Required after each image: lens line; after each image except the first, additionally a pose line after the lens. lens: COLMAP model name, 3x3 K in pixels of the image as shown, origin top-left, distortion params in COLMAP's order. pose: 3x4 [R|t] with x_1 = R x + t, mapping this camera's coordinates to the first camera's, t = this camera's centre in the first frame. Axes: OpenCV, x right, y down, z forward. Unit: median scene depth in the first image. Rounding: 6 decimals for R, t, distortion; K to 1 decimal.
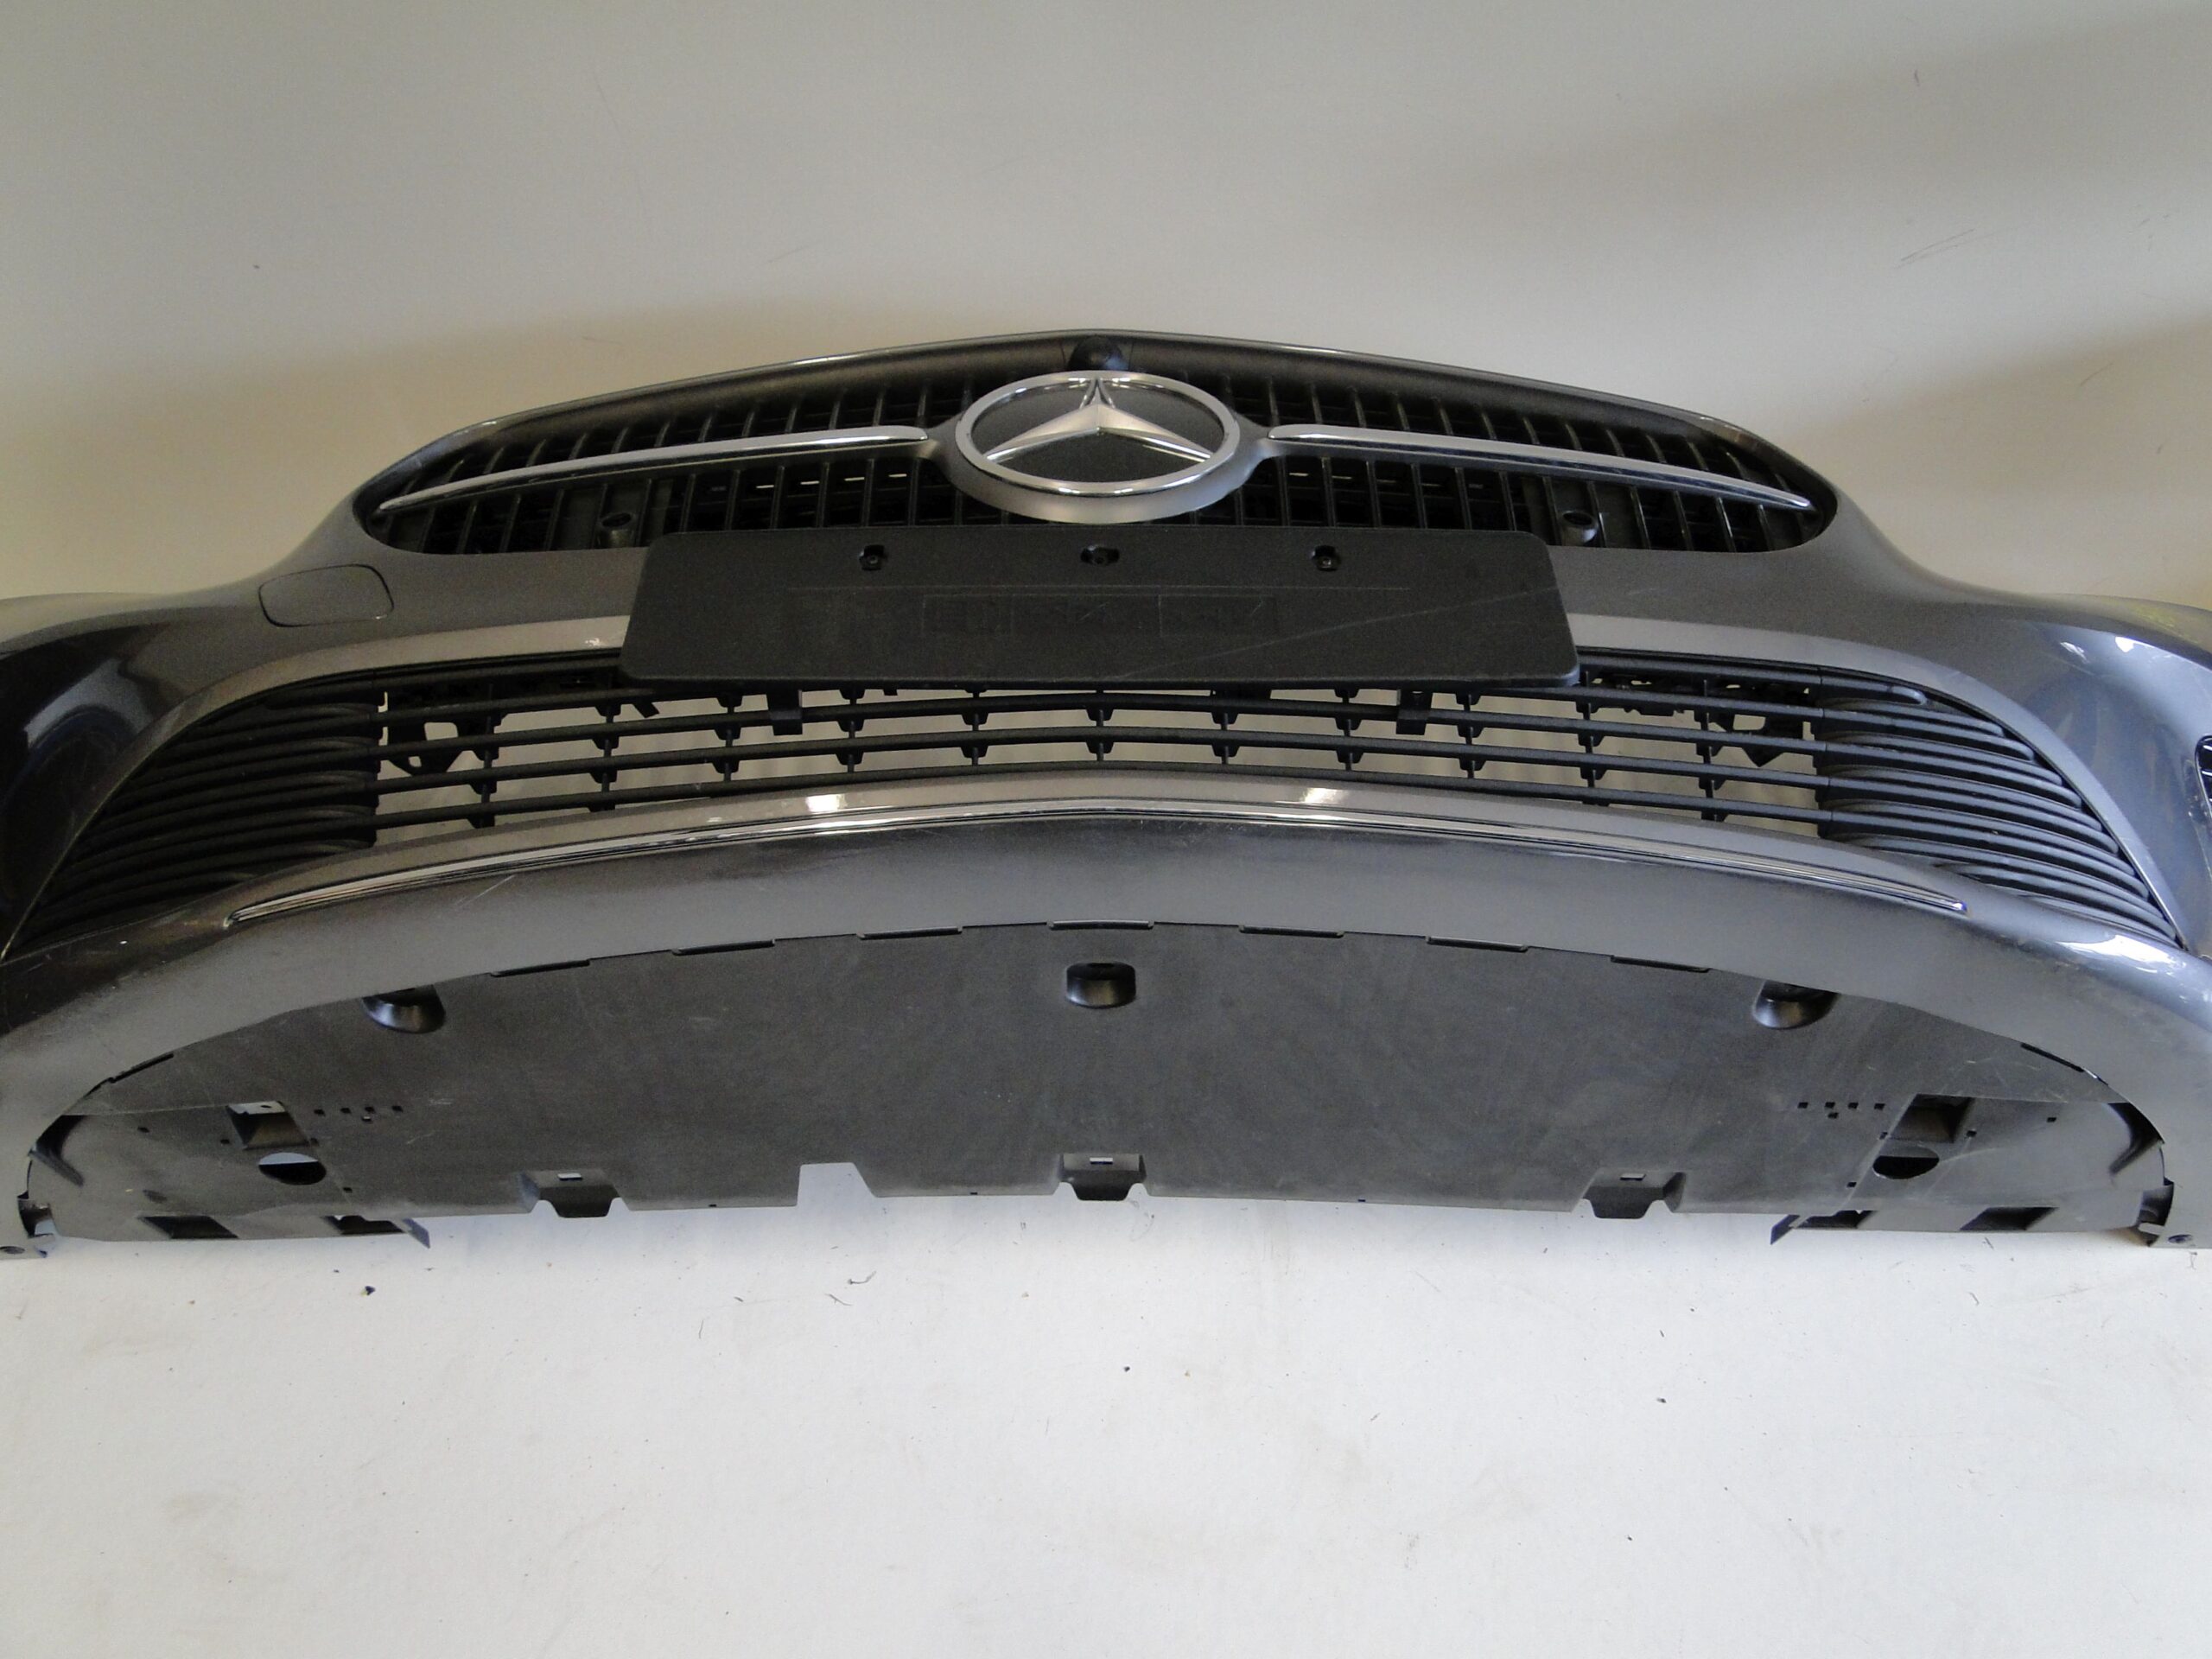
lens RADIAL K [[1786.6, 0, 1106.0], [0, 1786.6, 829.5], [0, 0, 1]] dist [-0.004170, 0.005079]
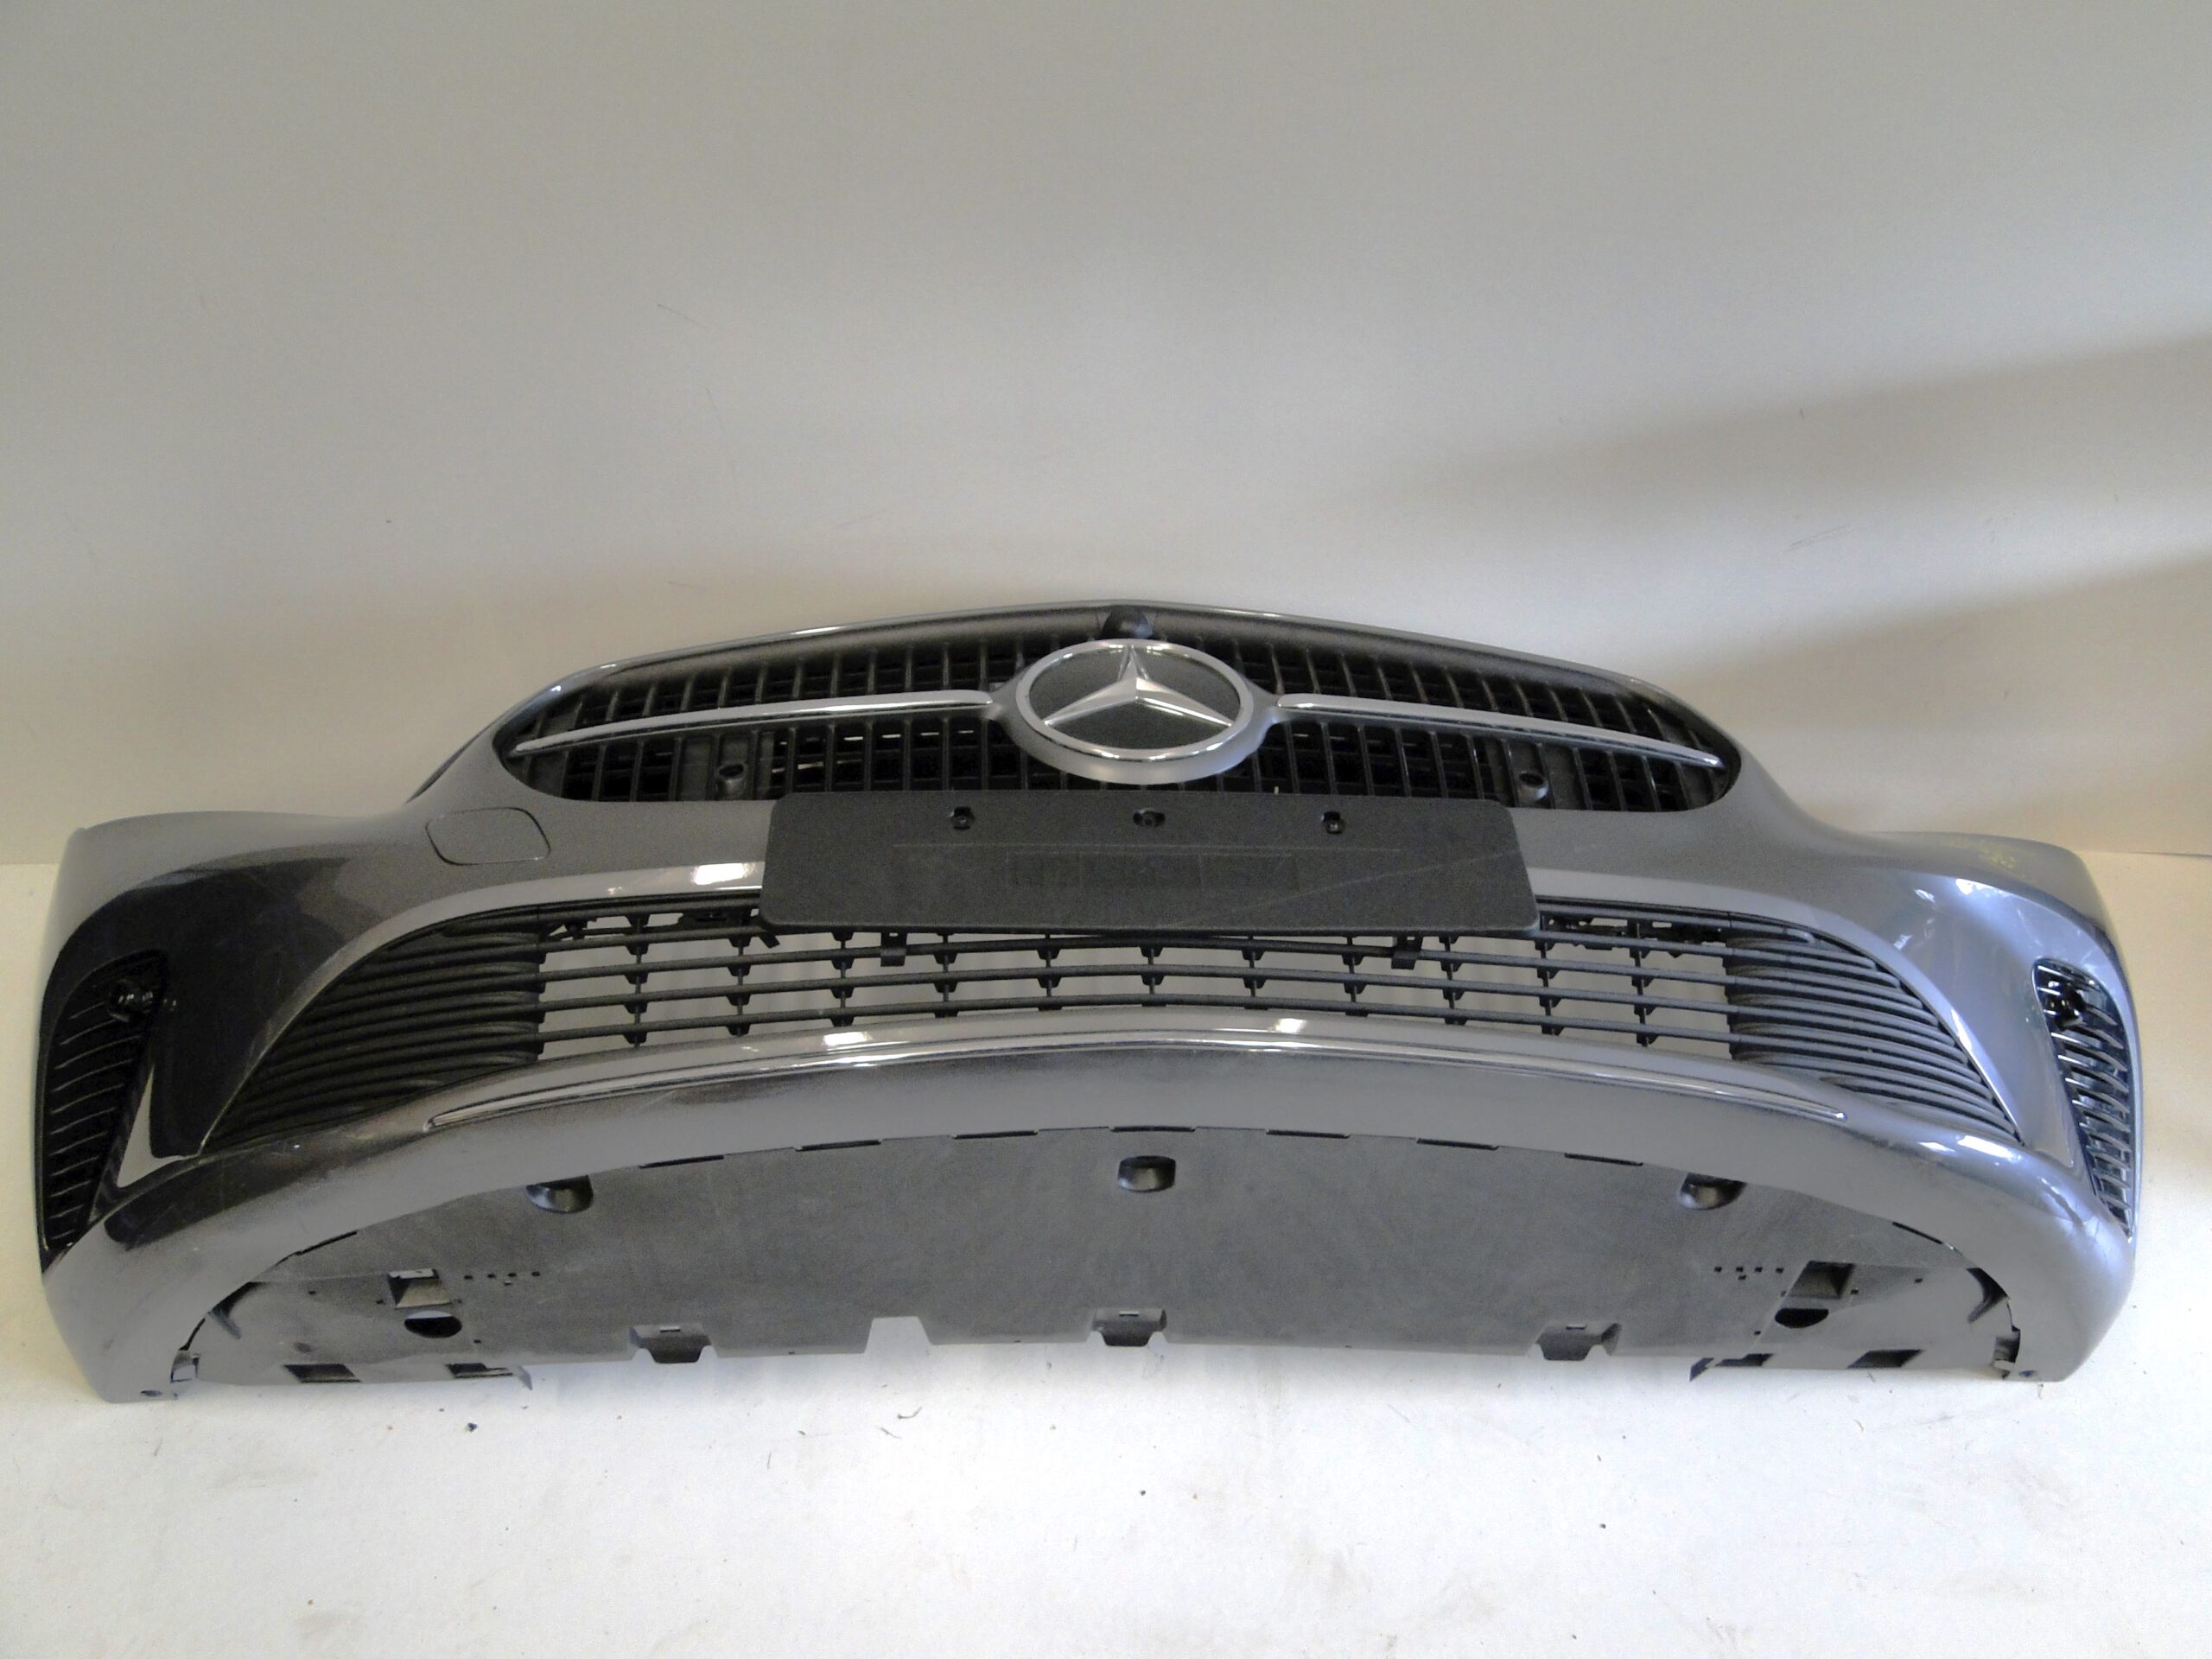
lens RADIAL K [[1807.8, 0, 1106.0], [0, 1807.8, 829.5], [0, 0, 1]] dist [0.002055, -0.005404]
pose [[0.998521, 0.011455, 0.053139, -0.089169], [-0.009018, 0.998906, -0.045879, -0.081306], [-0.053607, 0.045332, 0.997533, -0.206630]]
